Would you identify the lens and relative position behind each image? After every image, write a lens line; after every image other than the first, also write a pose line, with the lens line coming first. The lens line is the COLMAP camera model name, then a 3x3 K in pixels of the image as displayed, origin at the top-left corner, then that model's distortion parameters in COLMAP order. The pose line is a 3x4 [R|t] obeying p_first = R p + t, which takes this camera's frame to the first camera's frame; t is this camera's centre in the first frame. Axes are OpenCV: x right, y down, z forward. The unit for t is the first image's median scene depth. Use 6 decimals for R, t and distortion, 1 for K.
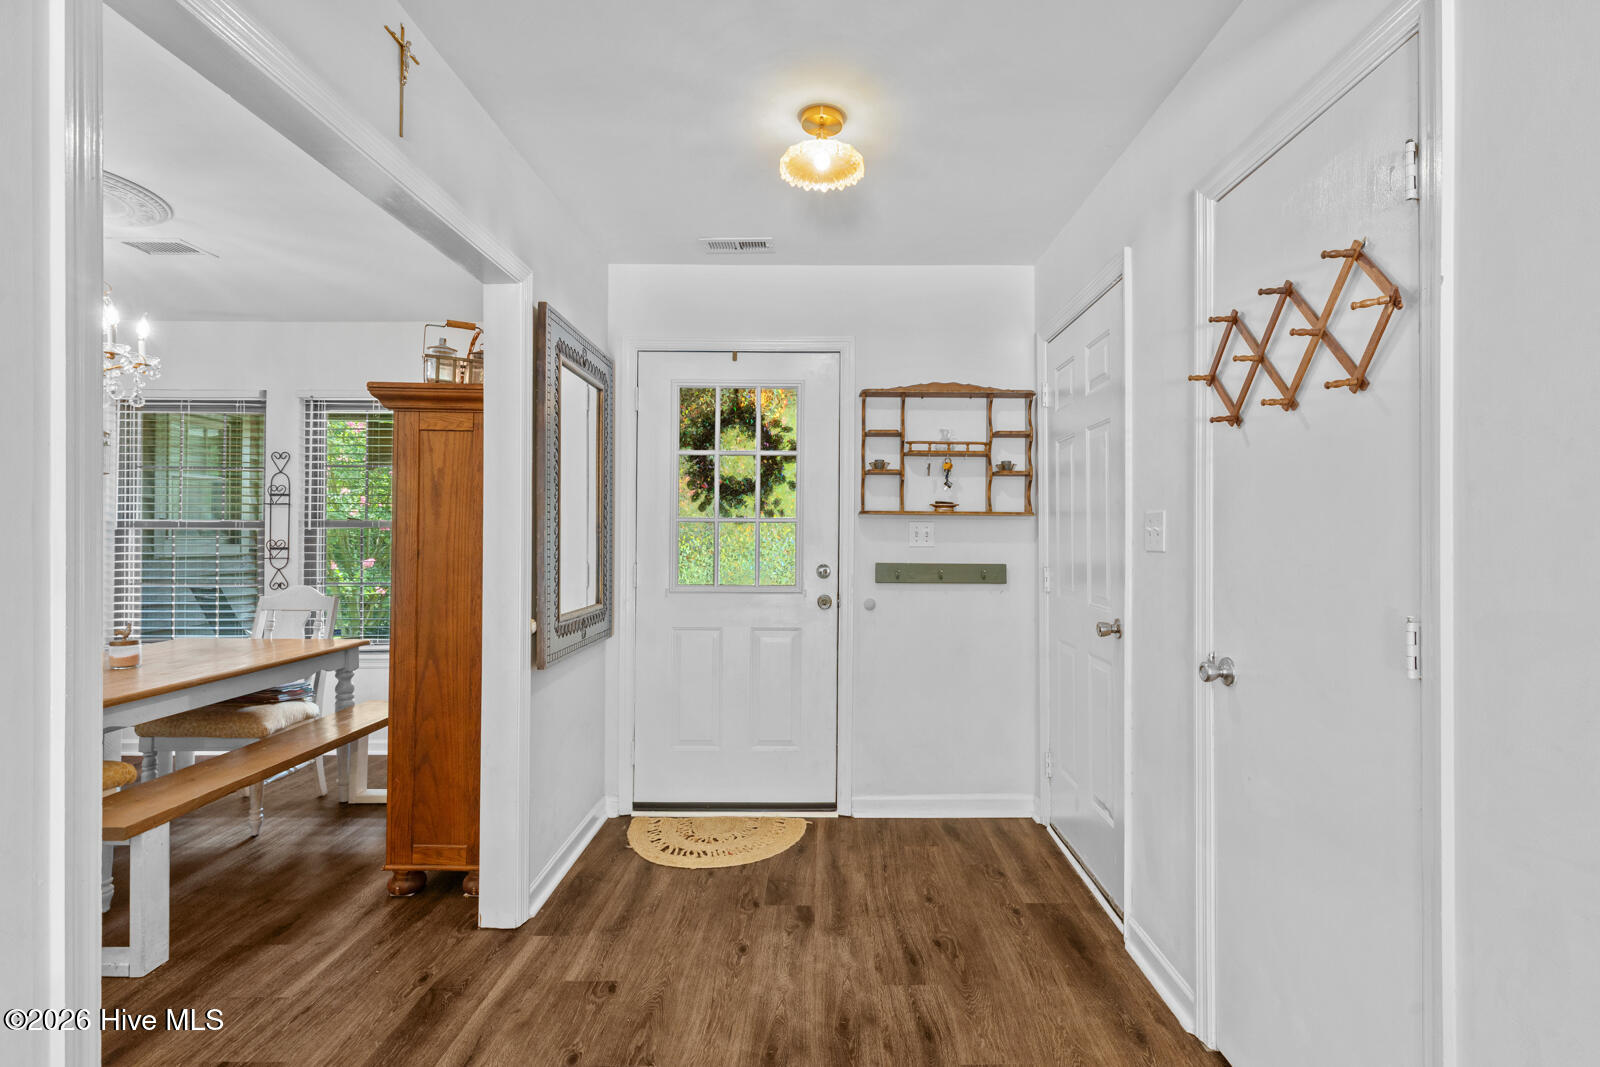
lens RADIAL K [[719.7, 0, 804.5], [0, 719.7, 535.6], [0, 0, 1]] dist [0.009578, -0.003059]
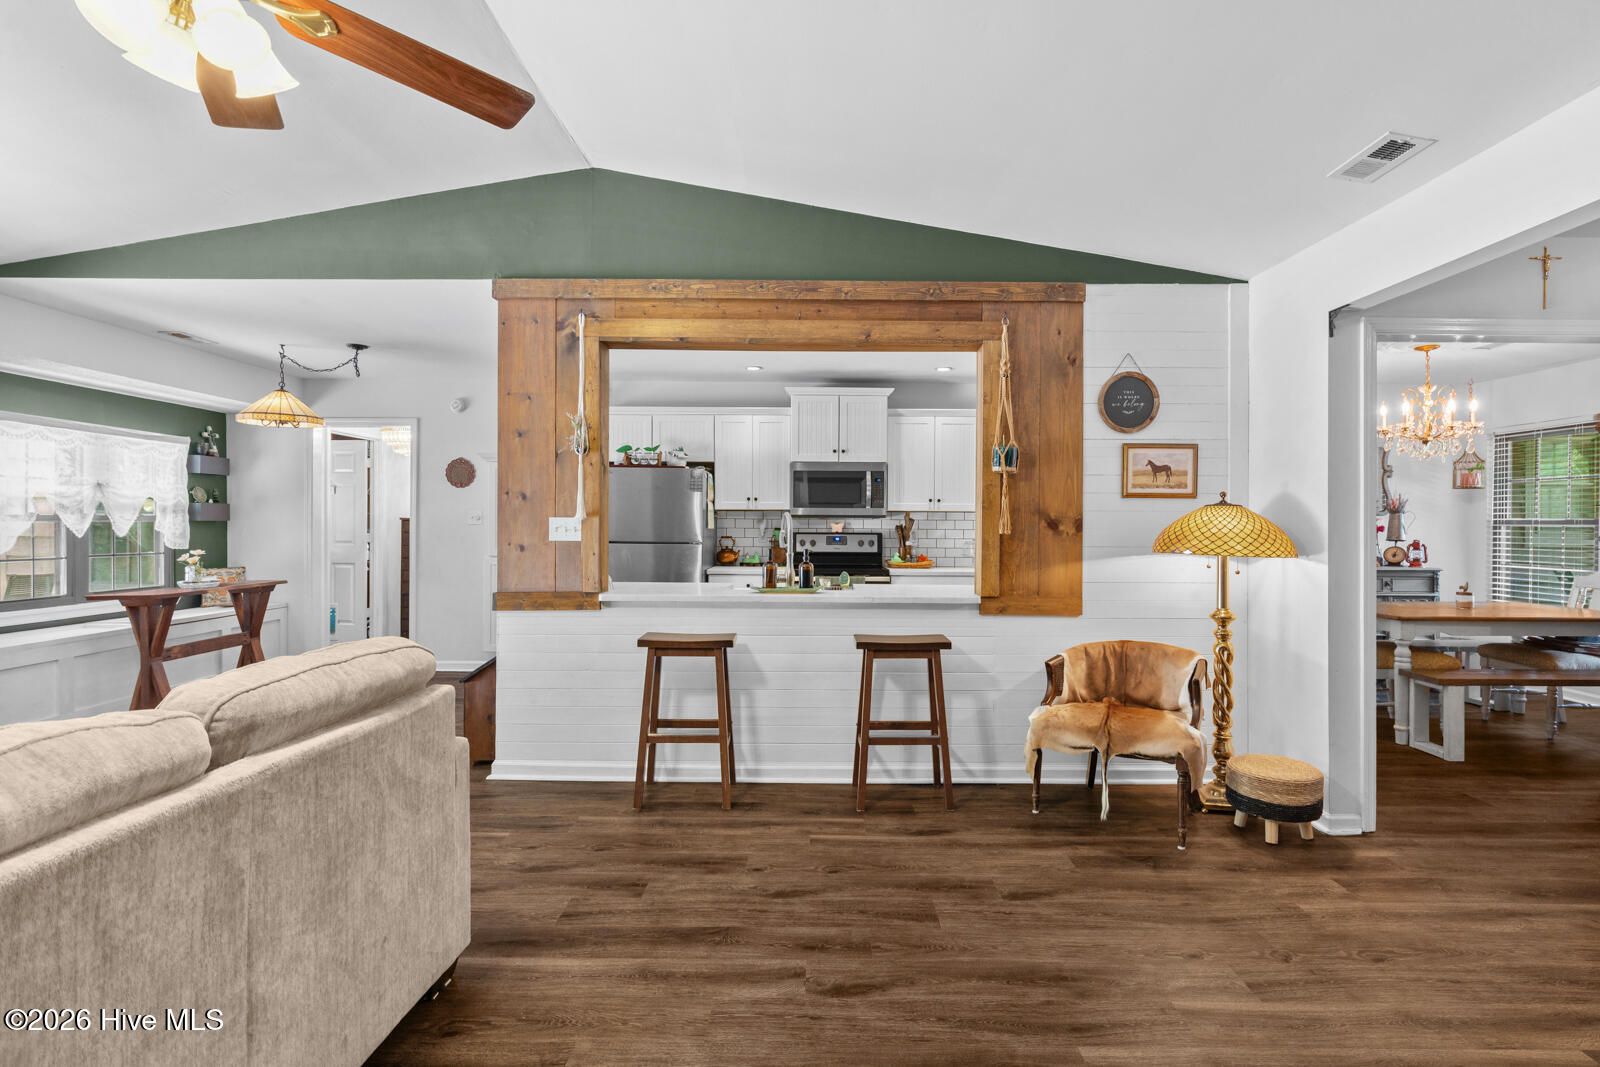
lens RADIAL K [[761.6, 0, 815.4], [0, 761.6, 529.6], [0, 0, 1]] dist [-0.000363, 0.000387]
pose [[0.009426, 0.007200, -0.999930, 0.668755], [-0.005644, 0.999959, 0.007147, -0.005514], [0.999940, 0.005576, 0.009466, -0.436303]]
